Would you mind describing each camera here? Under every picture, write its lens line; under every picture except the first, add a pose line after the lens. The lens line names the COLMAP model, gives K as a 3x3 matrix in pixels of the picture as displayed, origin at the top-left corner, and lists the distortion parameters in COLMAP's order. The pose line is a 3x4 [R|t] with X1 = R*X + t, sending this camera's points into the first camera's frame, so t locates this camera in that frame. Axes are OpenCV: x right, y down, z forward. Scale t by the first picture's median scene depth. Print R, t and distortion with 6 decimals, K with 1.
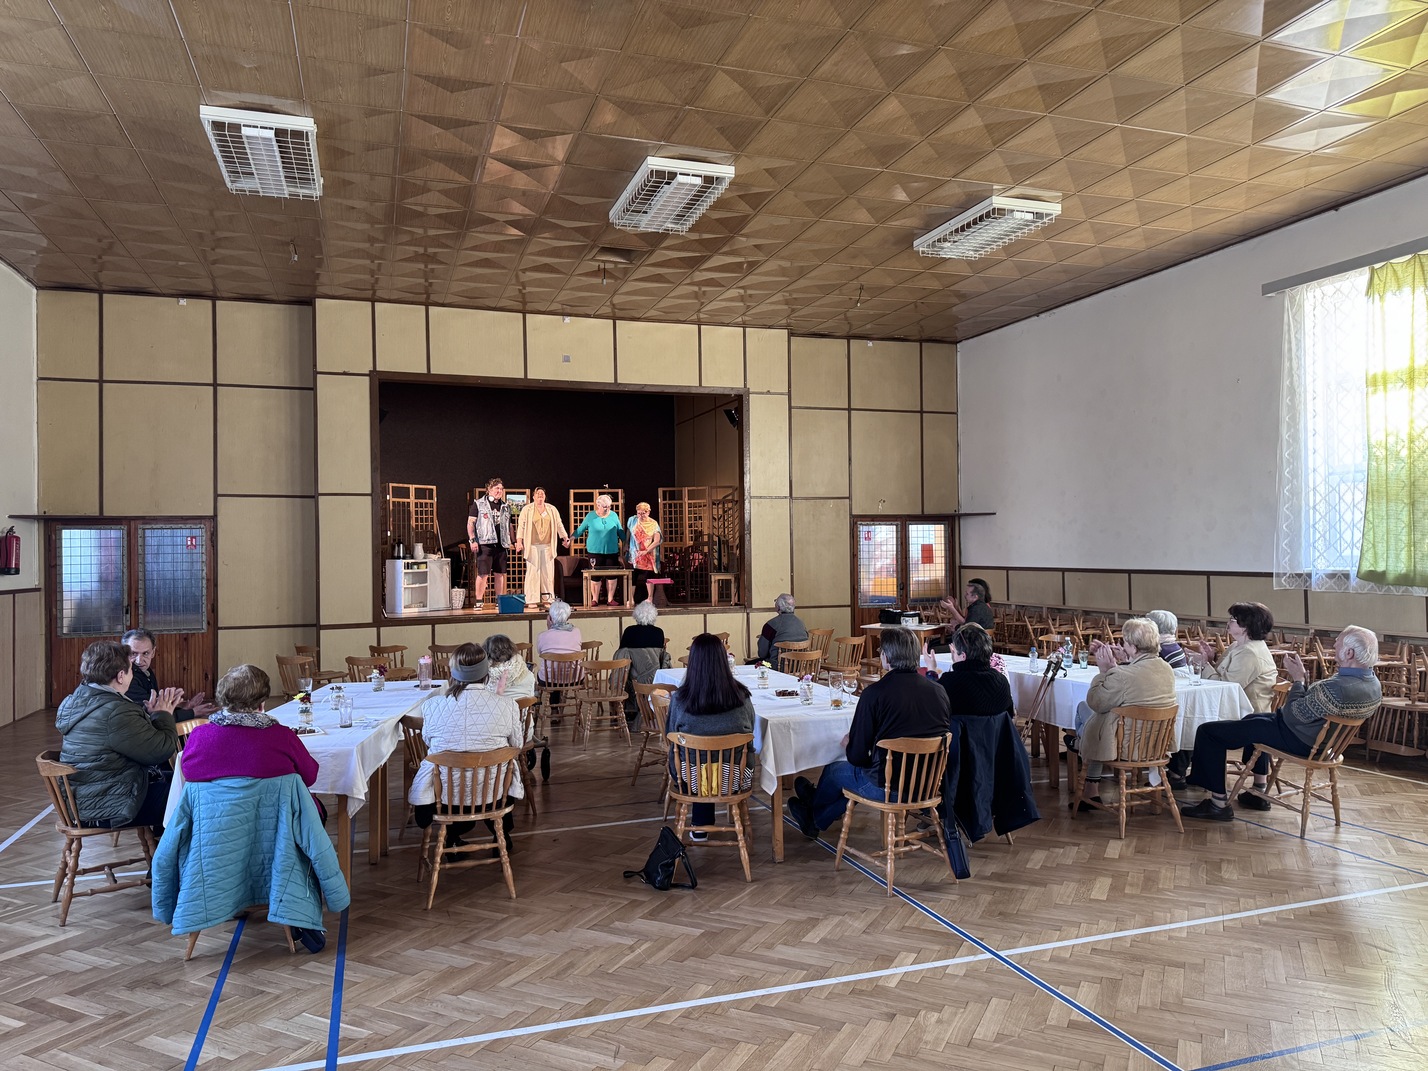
lens RADIAL K [[1007.3, 0, 739.5], [0, 1007.3, 537.0], [0, 0, 1]] dist [0.049291, -0.056742]
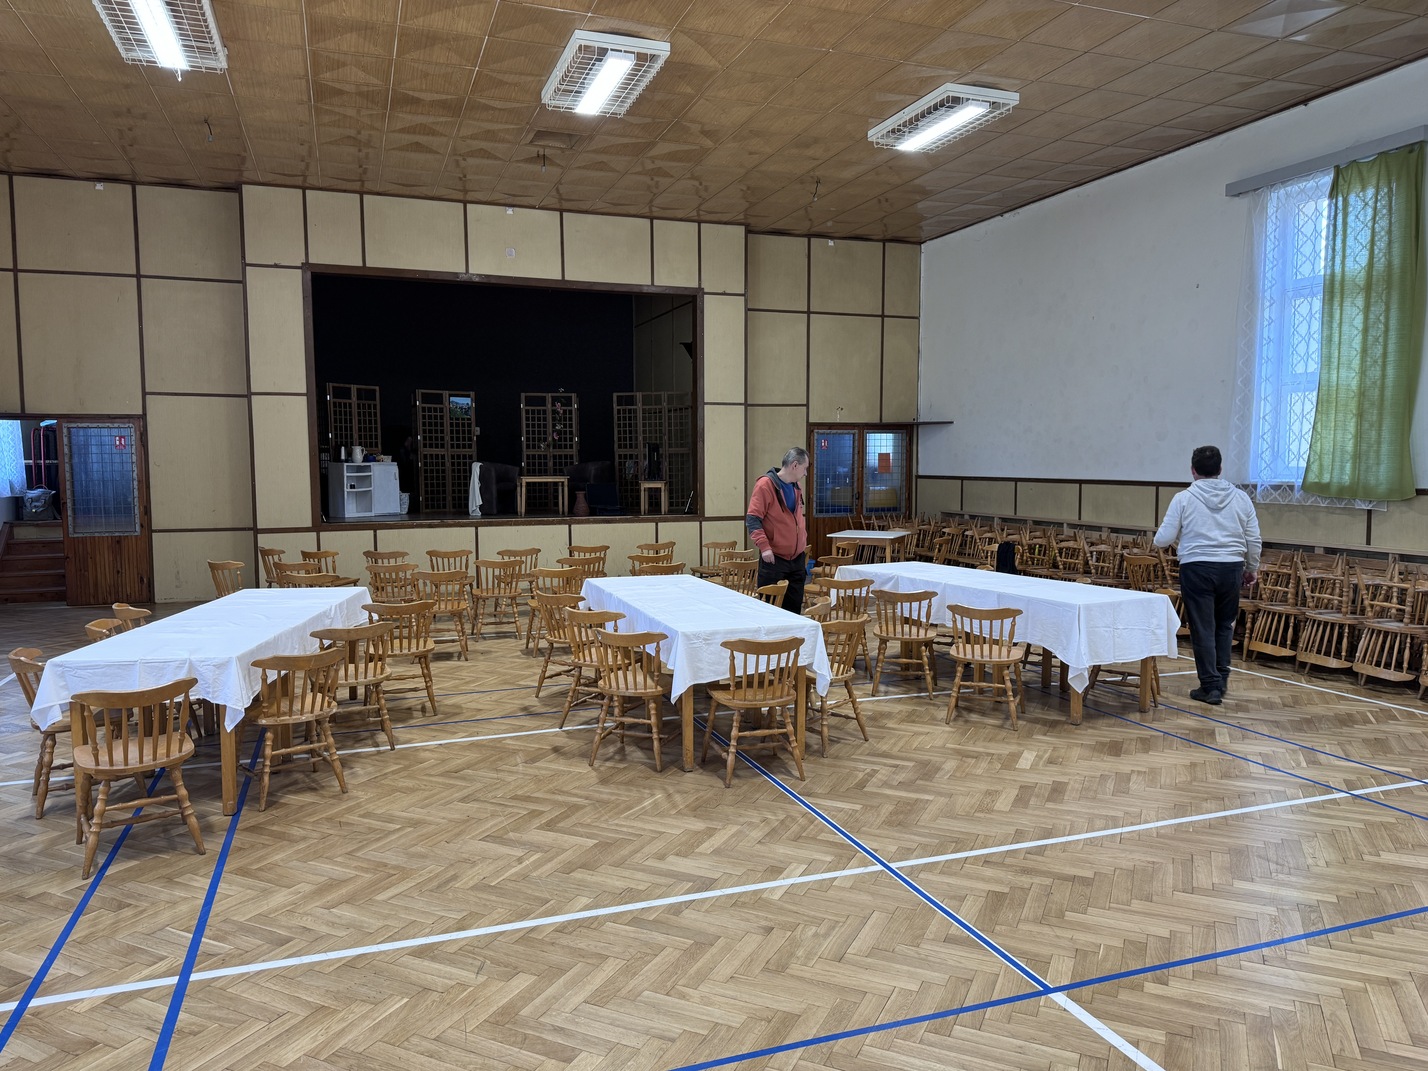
lens RADIAL K [[1007.3, 0, 739.5], [0, 1007.3, 537.0], [0, 0, 1]] dist [0.049291, -0.056742]
pose [[0.999703, 0.008061, 0.022987, 0.037553], [-0.010119, 0.995811, 0.090877, 0.001711], [-0.022158, -0.091082, 0.995597, 0.023225]]
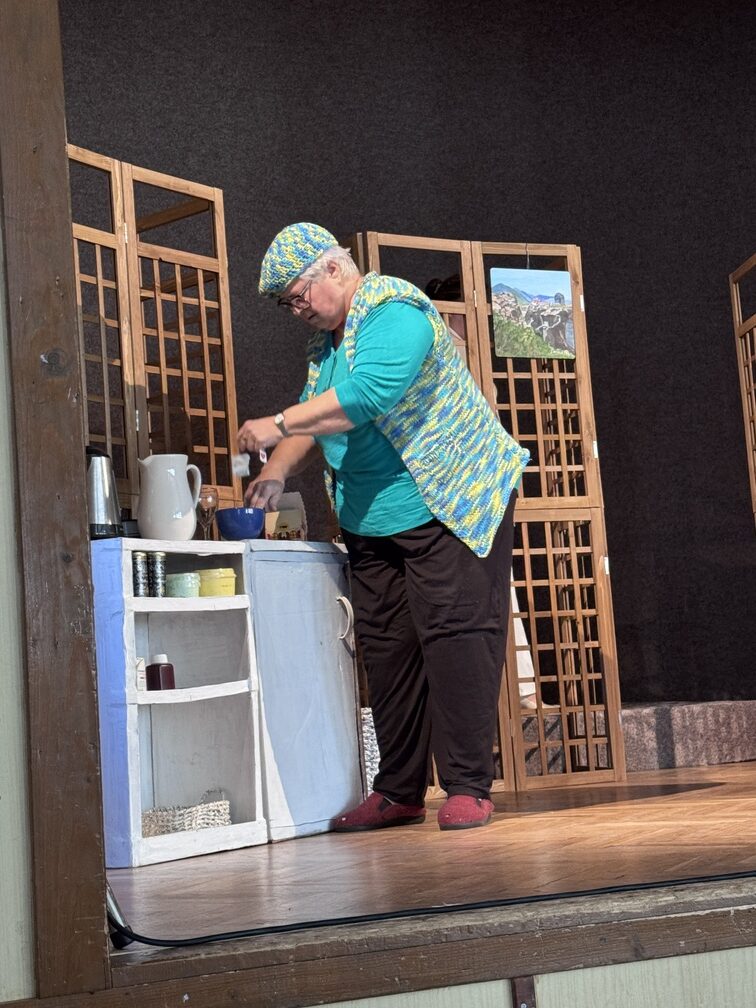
lens RADIAL K [[1700.3, 0, 376.8], [0, 1700.3, 494.0], [0, 0, 1]] dist [0.148088, -0.109419]
pose [[0.997197, -0.063707, -0.039242, -0.427705], [0.059679, 0.993549, -0.096433, 0.068890], [0.045132, 0.093821, 0.994566, 1.104179]]
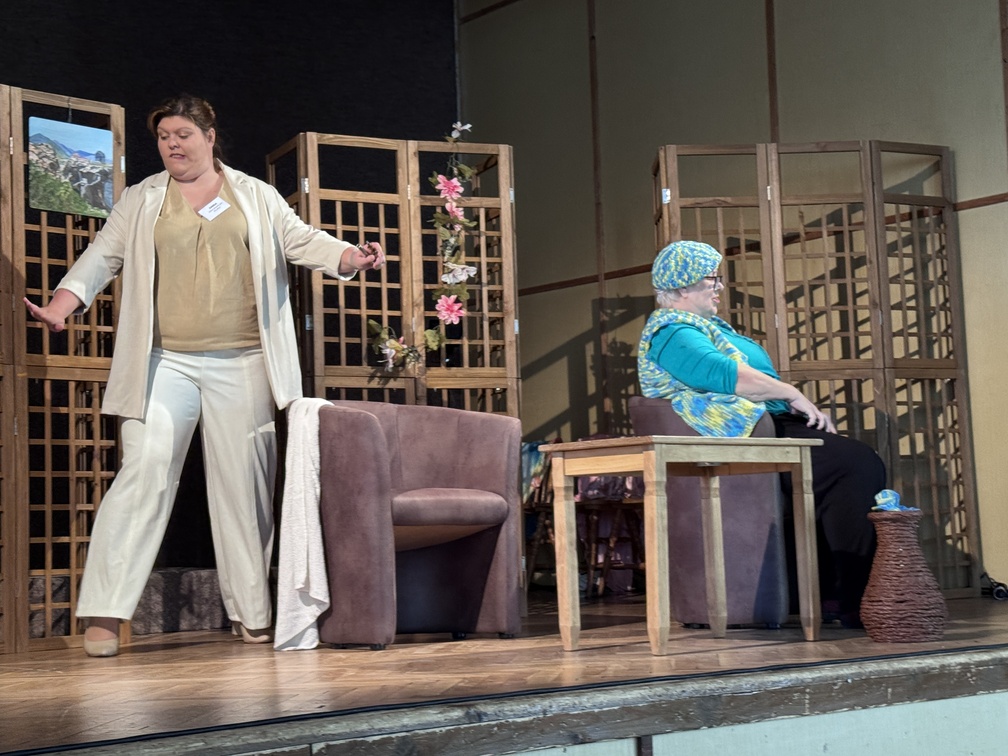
lens RADIAL K [[1700.3, 0, 494.4], [0, 1700.3, 358.3], [0, 0, 1]] dist [0.148088, -0.109419]
pose [[0.949117, 0.013441, 0.314637, -0.440452], [0.015320, 0.995935, -0.088758, 0.071784], [-0.314551, 0.089062, 0.945053, 1.094971]]
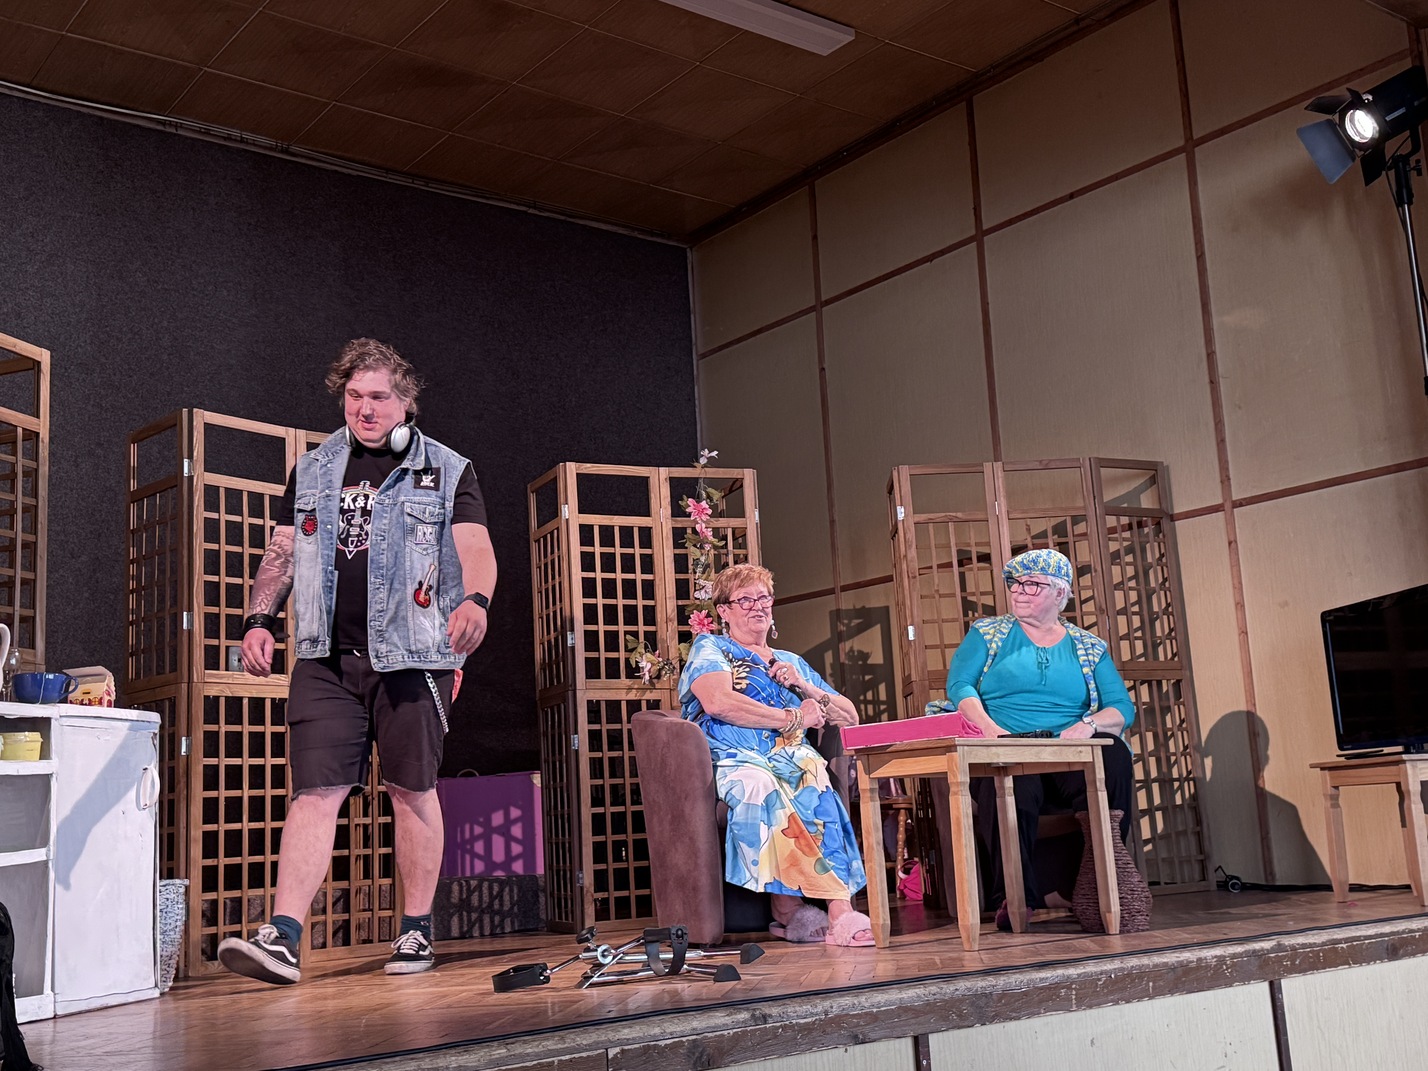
lens RADIAL K [[1591.6, 0, 701.7], [0, 1591.6, 542.3], [0, 0, 1]] dist [0.187044, -0.415309]
pose [[0.953311, 0.015153, 0.301610, -0.449334], [0.037084, 0.985308, -0.166714, 0.070677], [-0.299705, 0.170116, 0.938743, 1.098406]]
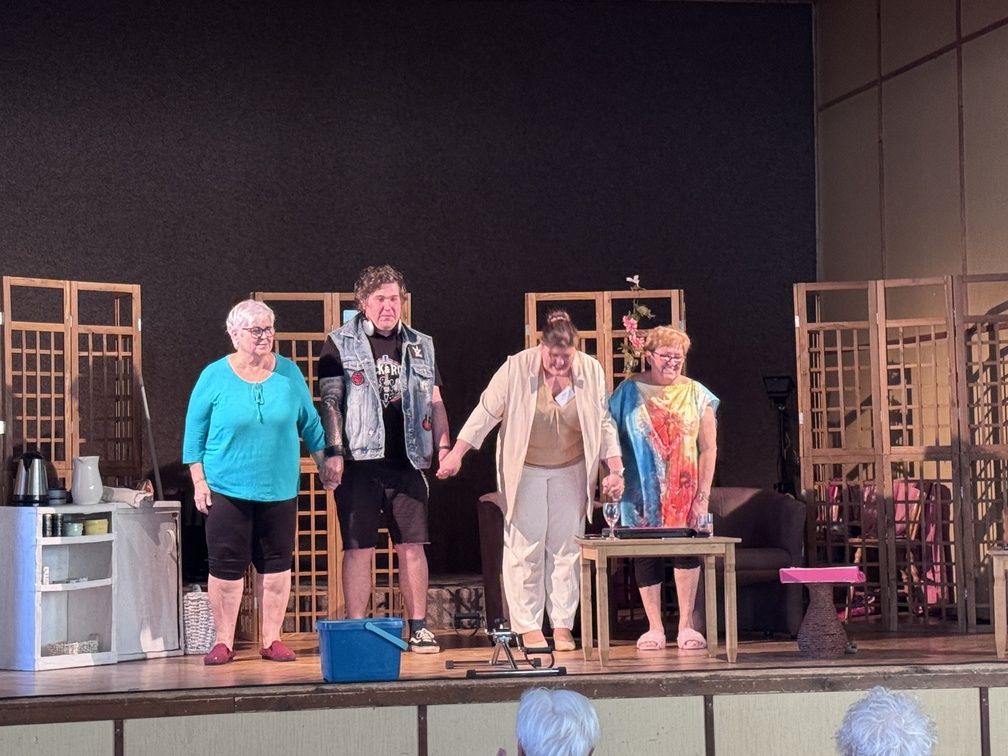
lens RADIAL K [[2246.4, 0, 502.8], [0, 2246.4, 344.6], [0, 0, 1]] dist [0.186032, -0.417407]
pose [[0.988228, -0.013565, -0.152385, -0.107263], [0.007875, 0.999251, -0.037880, -0.001818], [0.152785, 0.036234, 0.987595, 0.446797]]
